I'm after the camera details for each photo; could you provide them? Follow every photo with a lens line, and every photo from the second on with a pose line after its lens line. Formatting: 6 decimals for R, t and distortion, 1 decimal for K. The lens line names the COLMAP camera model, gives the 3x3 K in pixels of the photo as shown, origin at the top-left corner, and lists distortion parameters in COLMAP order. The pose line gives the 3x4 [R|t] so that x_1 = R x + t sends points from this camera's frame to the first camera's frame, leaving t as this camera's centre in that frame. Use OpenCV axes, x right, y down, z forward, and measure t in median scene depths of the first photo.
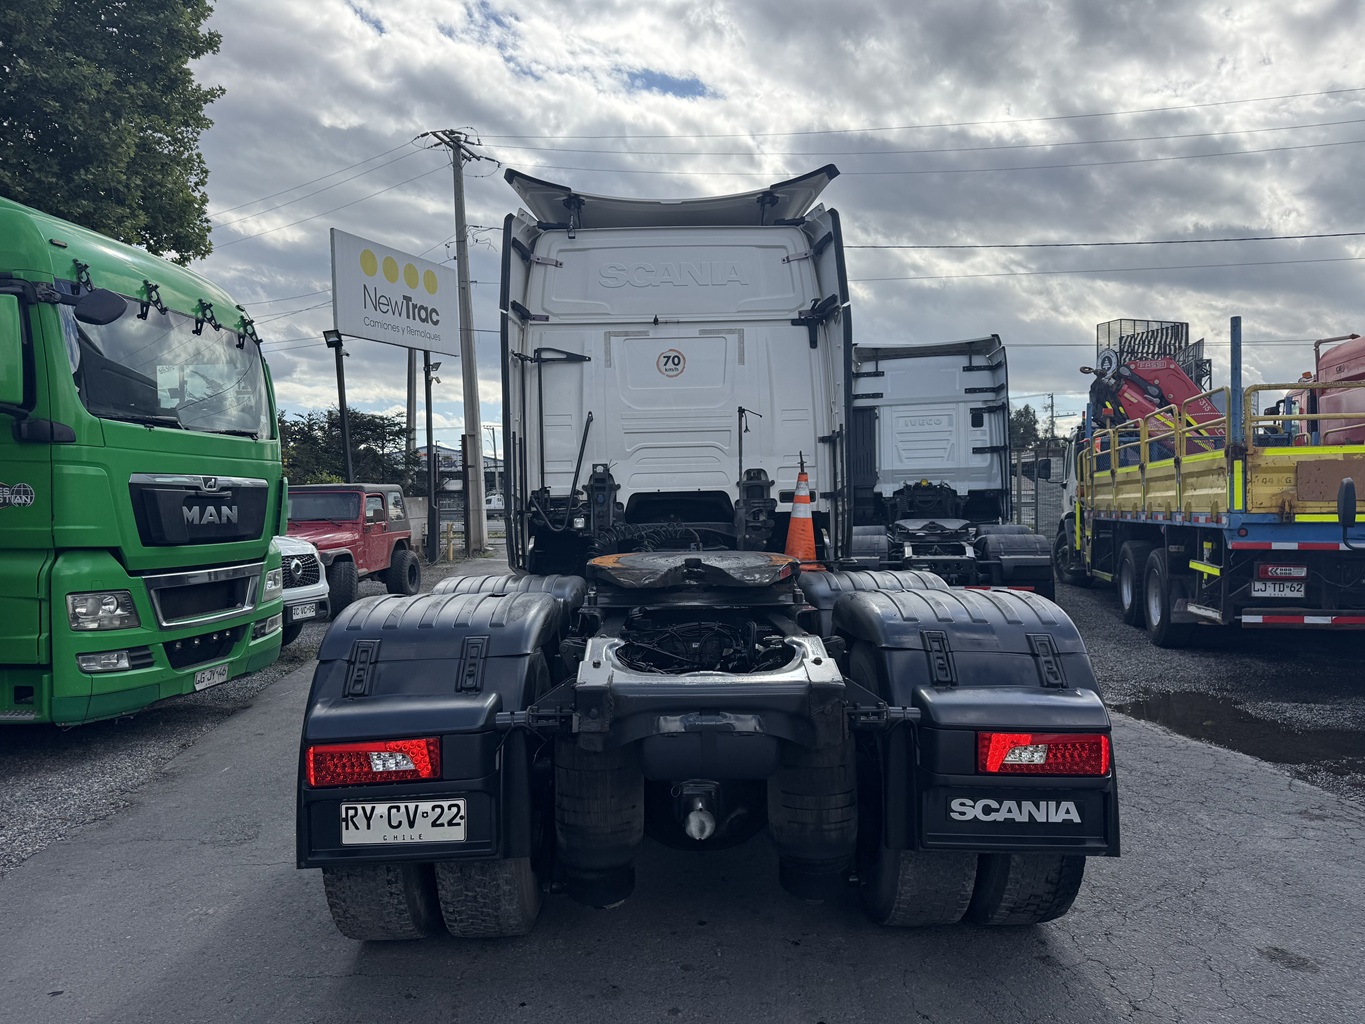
lens RADIAL K [[952.2, 0, 678.6], [0, 952.2, 515.5], [0, 0, 1]] dist [0.058527, -0.065326]
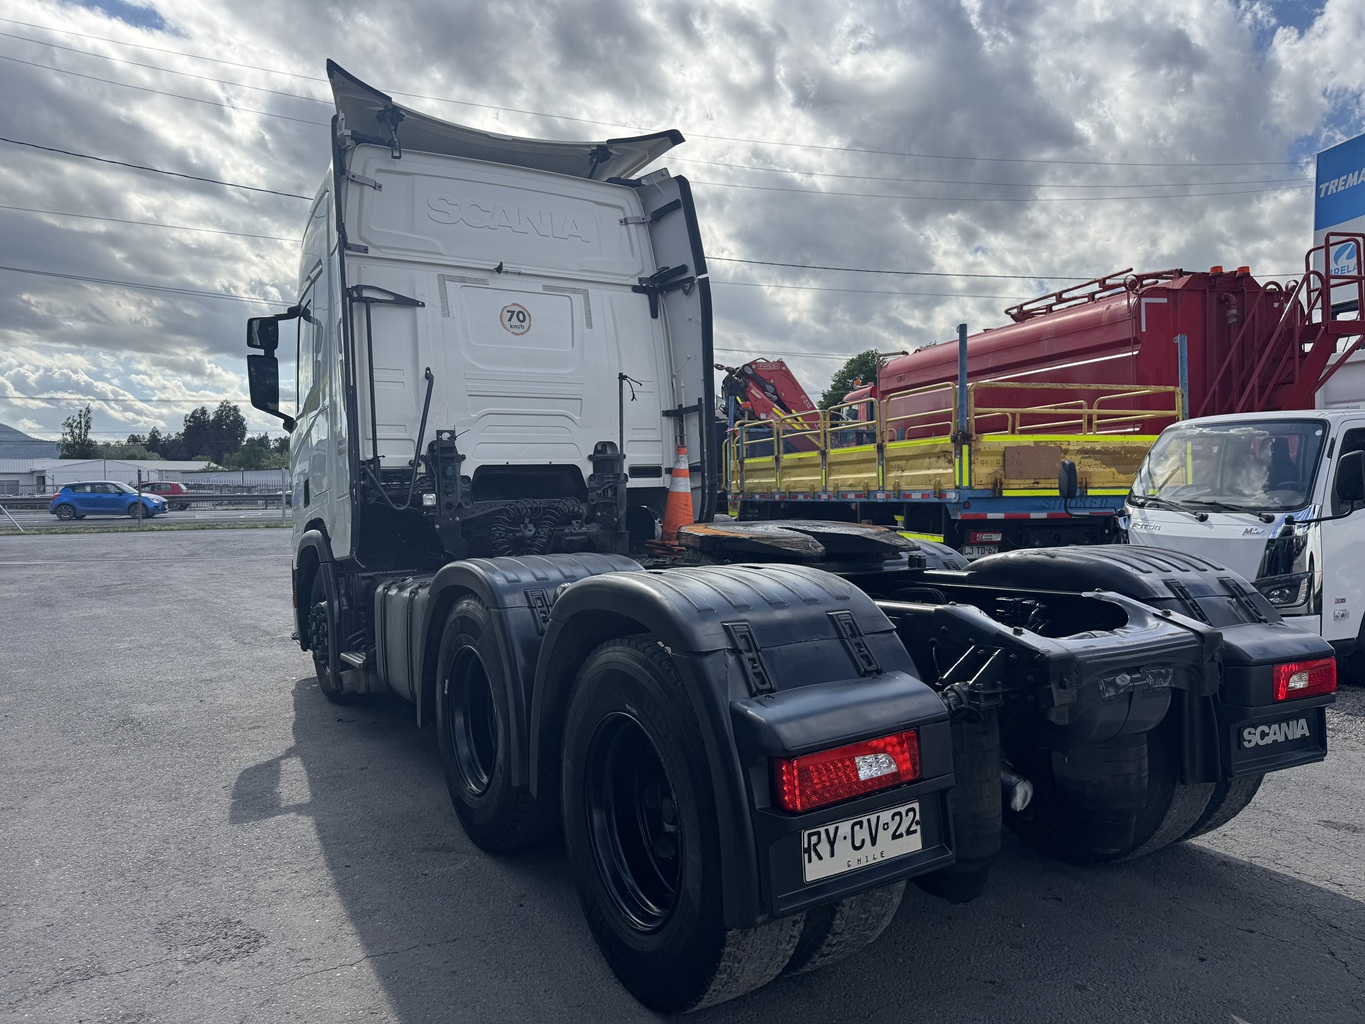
lens RADIAL K [[952.2, 0, 676.5], [0, 952.2, 514.7], [0, 0, 1]] dist [0.058527, -0.065326]
pose [[0.866449, -0.012023, 0.499121, -0.322379], [0.008520, 0.999920, 0.009296, 0.015125], [-0.499193, -0.003802, 0.866483, 0.151491]]
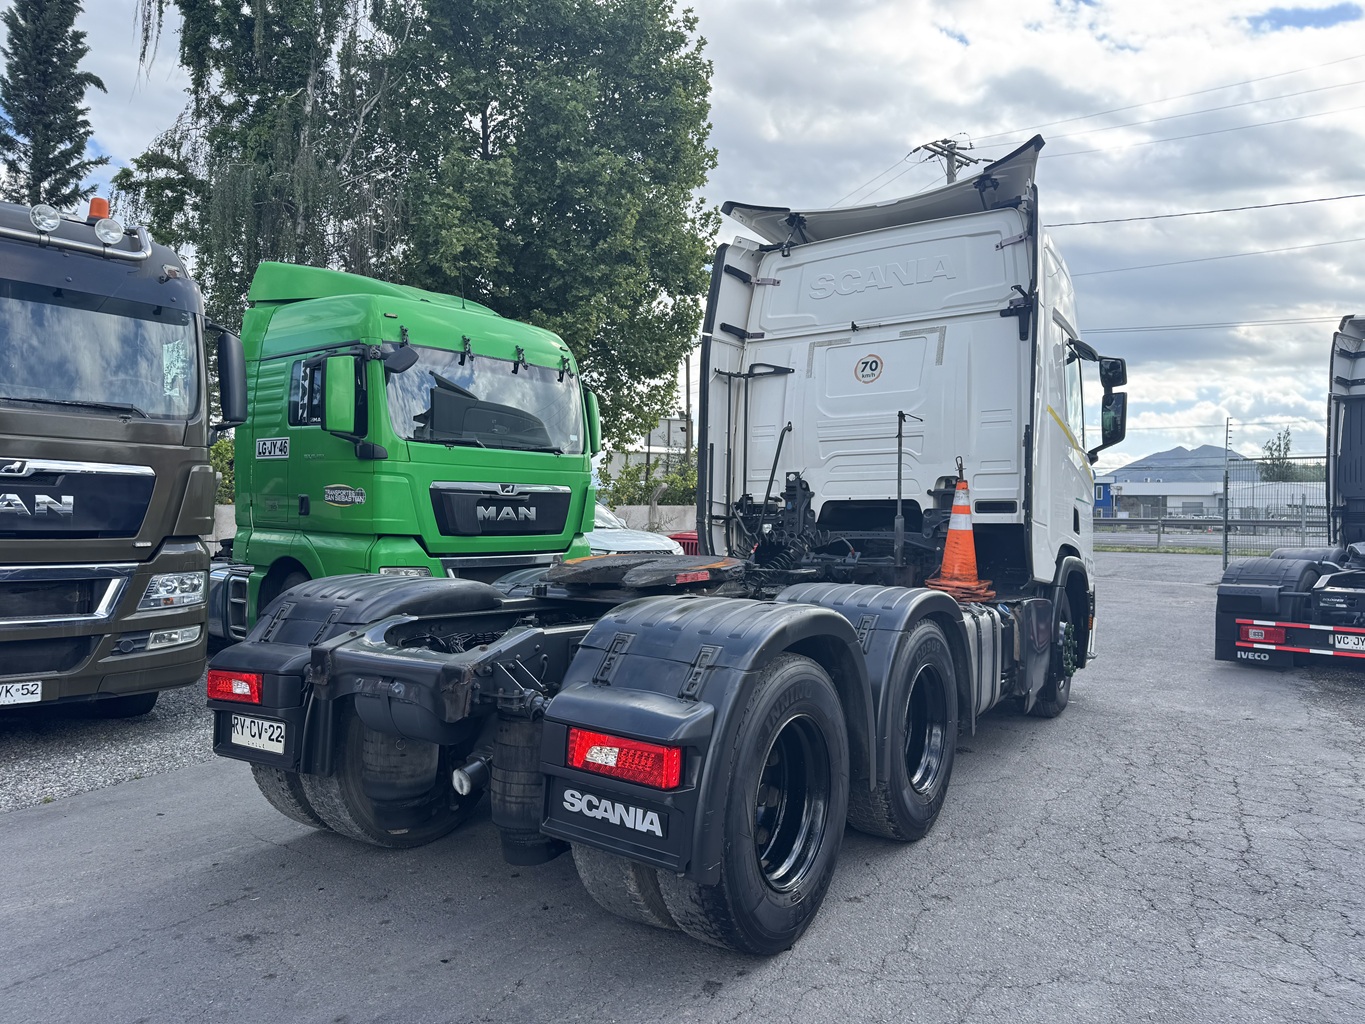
lens RADIAL K [[952.2, 0, 684.6], [0, 952.2, 522.5], [0, 0, 1]] dist [0.058527, -0.065326]
pose [[0.824286, 0.025265, -0.565610, 0.393044], [-0.026436, 0.999632, 0.006126, -0.002909], [0.565556, 0.009902, 0.824650, 0.082067]]
